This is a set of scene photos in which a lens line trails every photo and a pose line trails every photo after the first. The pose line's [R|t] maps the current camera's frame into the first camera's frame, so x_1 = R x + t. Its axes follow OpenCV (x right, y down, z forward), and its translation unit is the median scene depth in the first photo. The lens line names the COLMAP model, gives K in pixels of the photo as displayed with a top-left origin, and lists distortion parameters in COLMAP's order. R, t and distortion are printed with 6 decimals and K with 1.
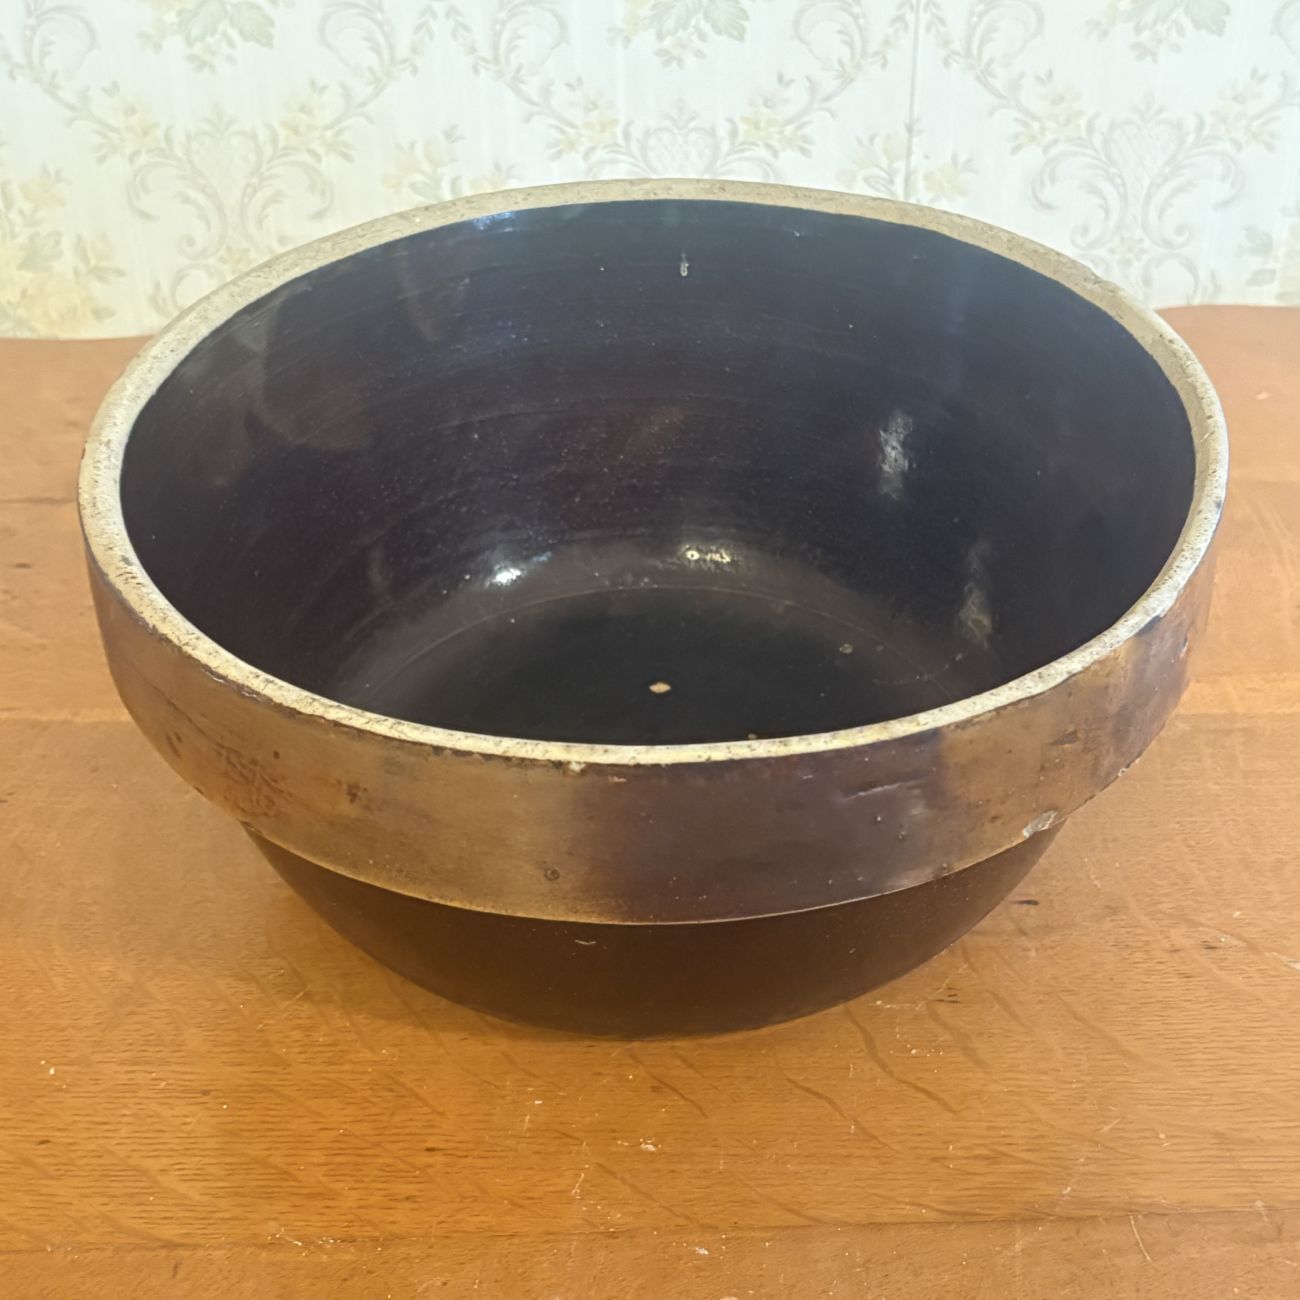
lens RADIAL K [[2051.7, 0, 642.1], [0, 2051.7, 653.4], [0, 0, 1]] dist [-0.027423, 0.000000]
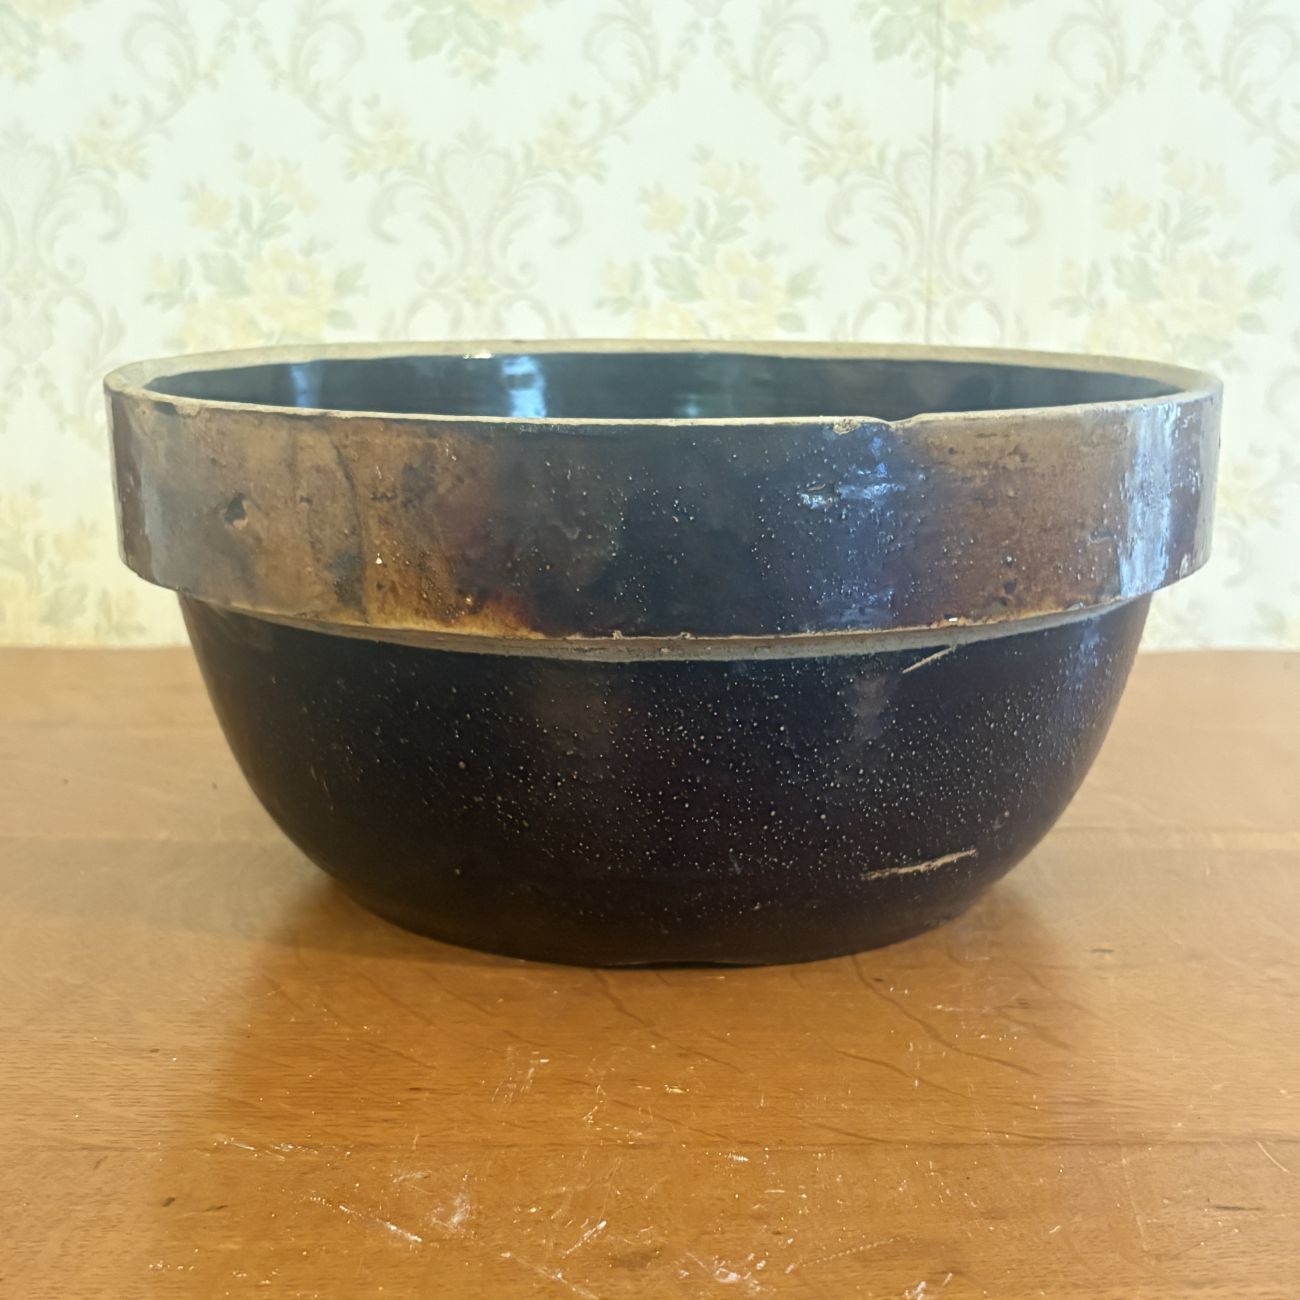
lens RADIAL K [[2051.7, 0, 649.2], [0, 2051.7, 648.4], [0, 0, 1]] dist [-0.027423, 0.000000]
pose [[0.999656, 0.026170, 0.001946, -0.012333], [-0.023003, 0.909556, -0.414944, 0.374959], [-0.012629, 0.414757, 0.909845, 0.141253]]
